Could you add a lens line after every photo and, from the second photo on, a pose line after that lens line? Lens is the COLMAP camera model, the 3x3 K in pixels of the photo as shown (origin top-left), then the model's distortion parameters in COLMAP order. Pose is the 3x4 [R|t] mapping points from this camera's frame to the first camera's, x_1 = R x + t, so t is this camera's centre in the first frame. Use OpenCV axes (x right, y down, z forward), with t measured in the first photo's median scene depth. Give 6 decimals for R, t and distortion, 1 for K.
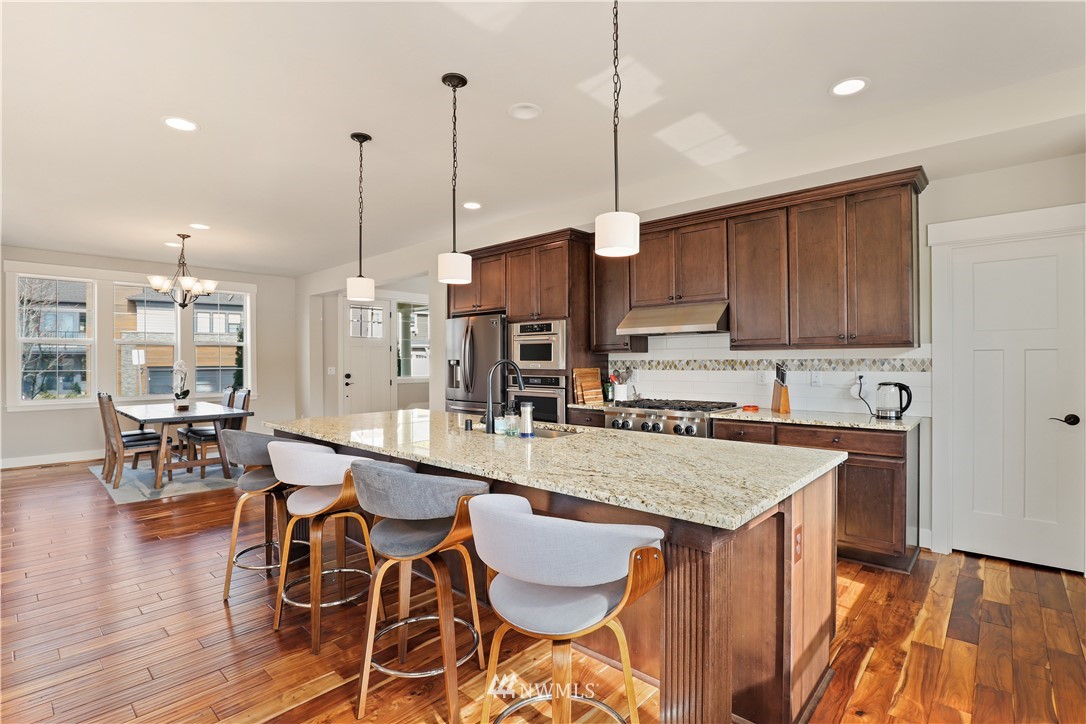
lens RADIAL K [[503.3, 0, 541.6], [0, 503.3, 360.6], [0, 0, 1]] dist [-0.002847, -0.000201]
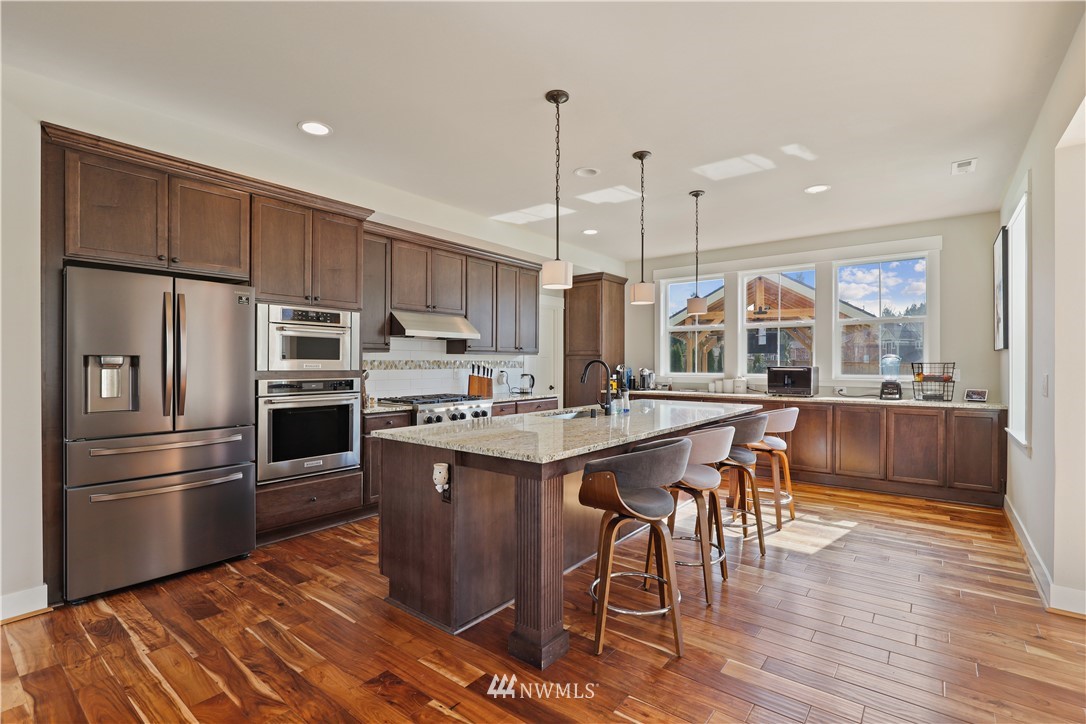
lens RADIAL K [[503.3, 0, 541.9], [0, 503.3, 363.8], [0, 0, 1]] dist [-0.002847, -0.000201]
pose [[-0.062559, 0.002983, 0.998037, -0.826415], [-0.001766, 0.999994, -0.003099, 0.008956], [-0.998040, -0.001956, -0.062553, 0.739571]]
